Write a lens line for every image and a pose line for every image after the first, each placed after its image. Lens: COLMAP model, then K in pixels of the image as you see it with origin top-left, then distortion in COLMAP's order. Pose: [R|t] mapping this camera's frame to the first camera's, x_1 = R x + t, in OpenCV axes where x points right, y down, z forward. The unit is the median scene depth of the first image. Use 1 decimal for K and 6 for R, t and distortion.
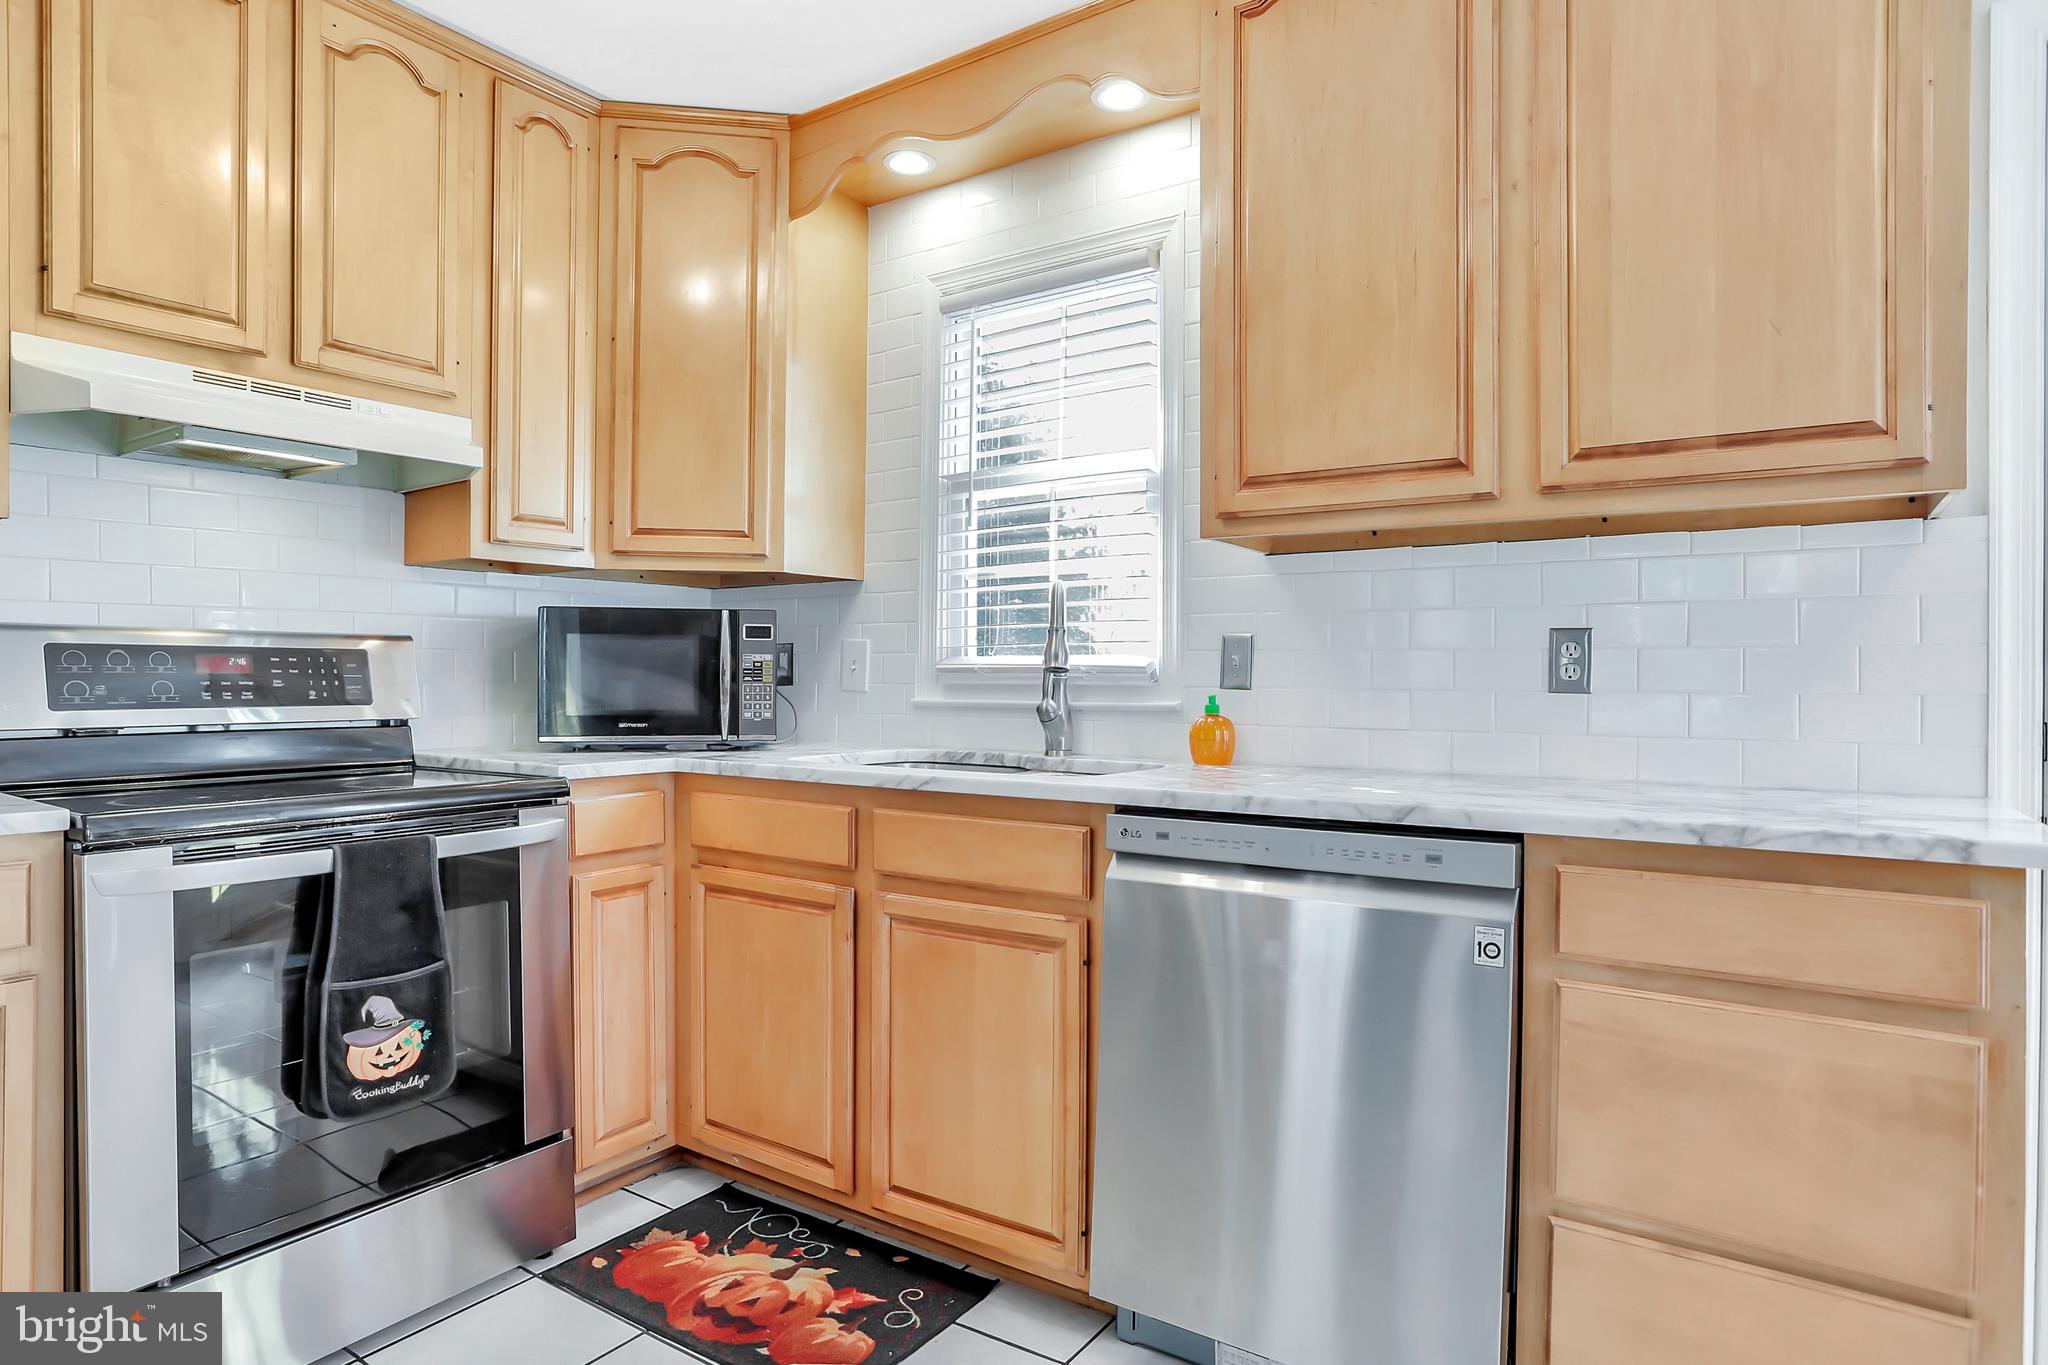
lens RADIAL K [[1168.0, 0, 1021.8], [0, 1168.0, 676.2], [0, 0, 1]] dist [-0.029627, 0.017771]
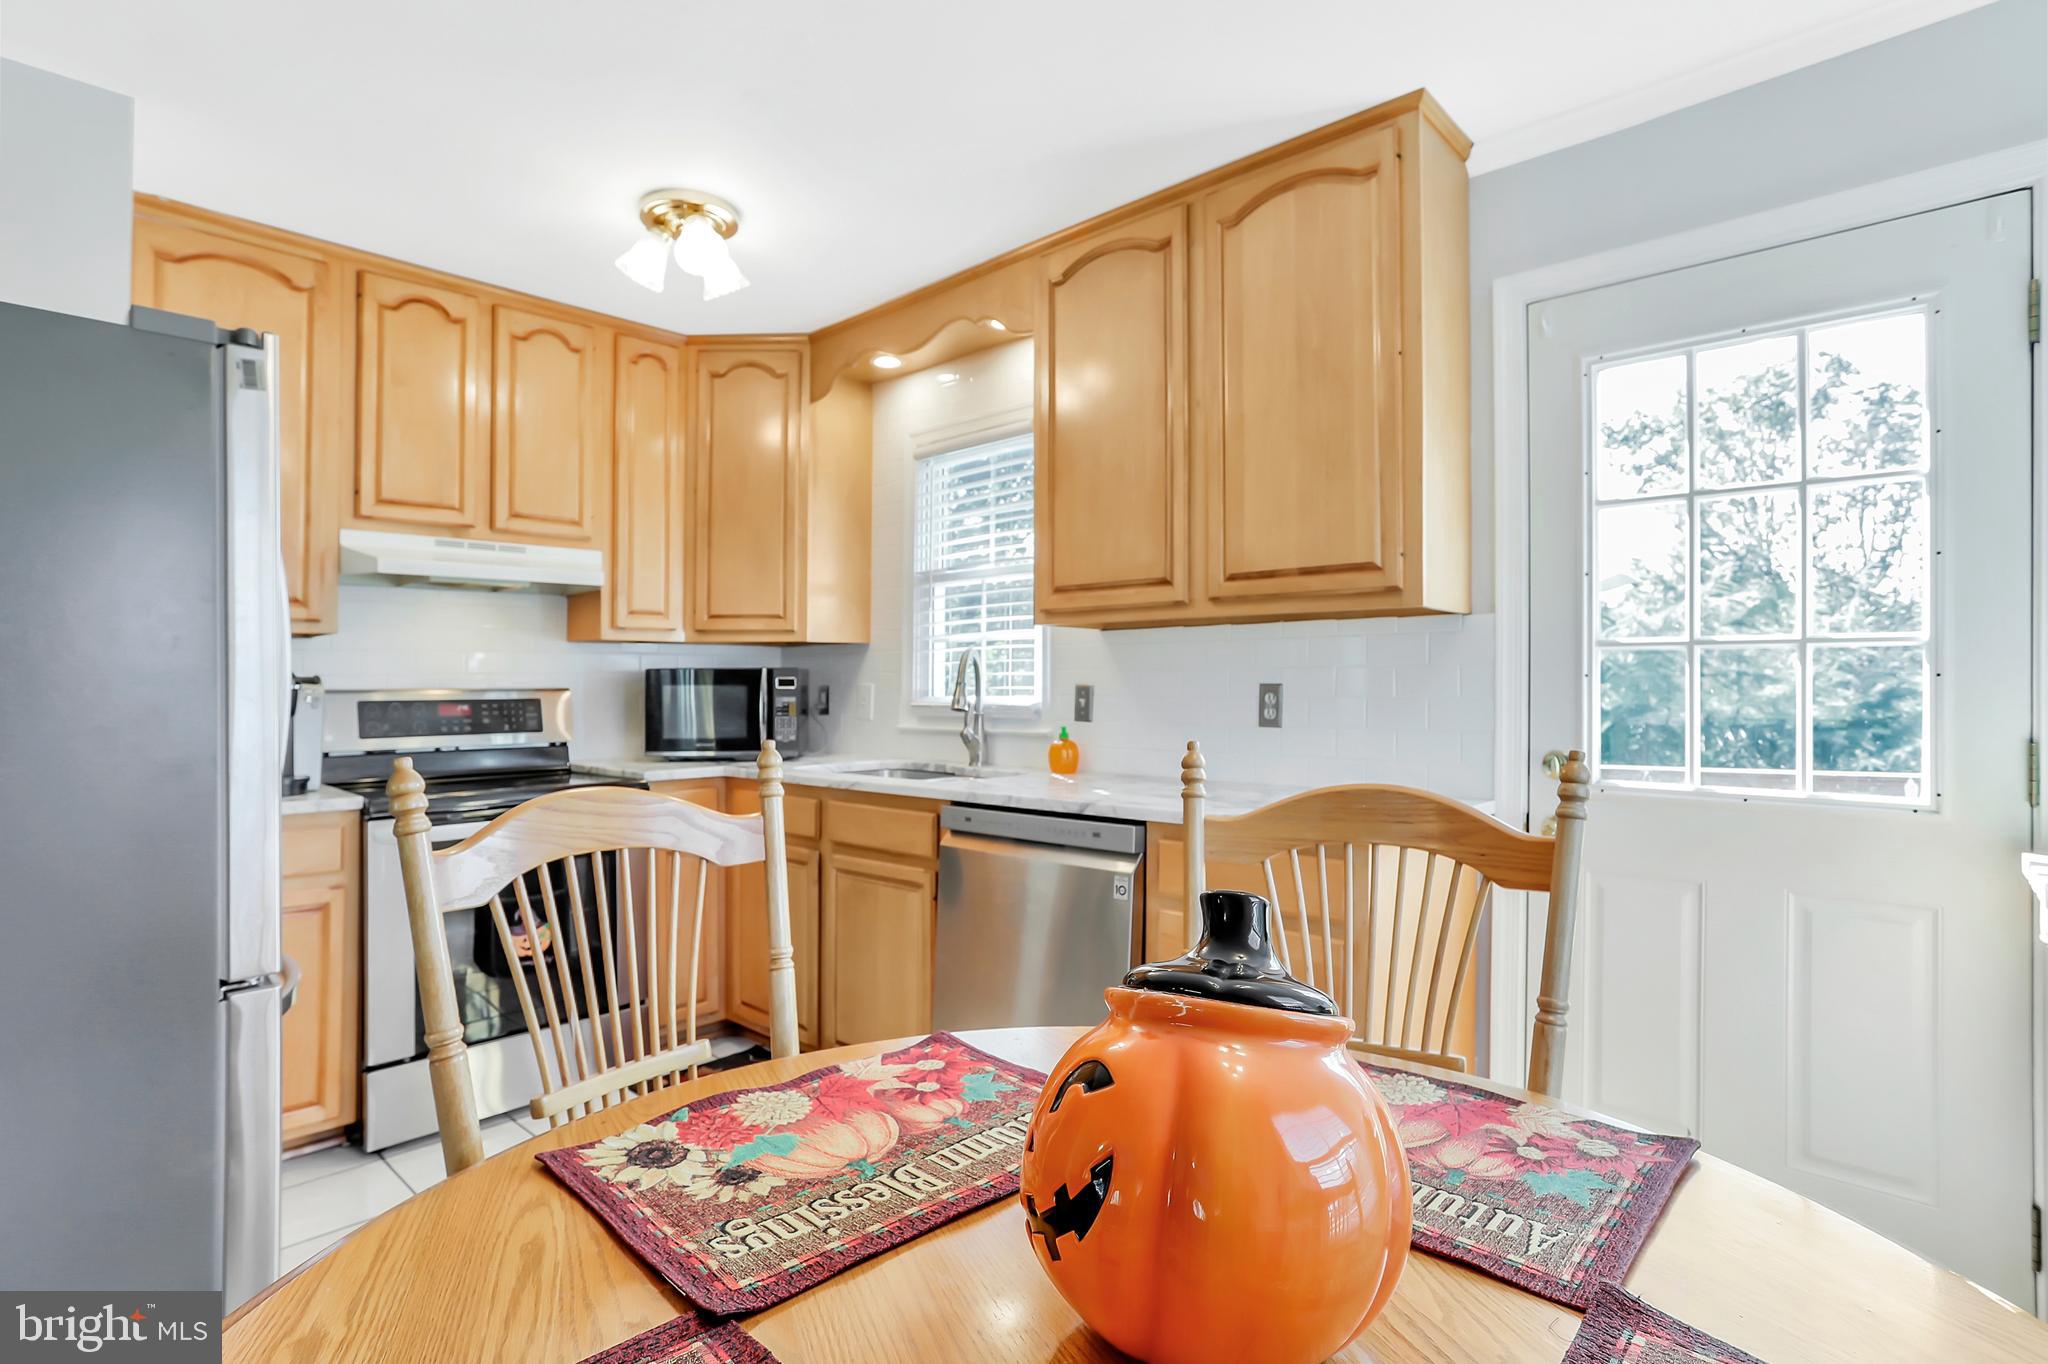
lens RADIAL K [[1021.0, 0, 999.3], [0, 1021.0, 672.0], [0, 0, 1]] dist [-0.038610, 0.019033]
pose [[0.987997, -0.009970, -0.154153, 0.281992], [0.007685, 0.999852, -0.015412, -0.033405], [0.154284, 0.014042, 0.987927, -0.290367]]
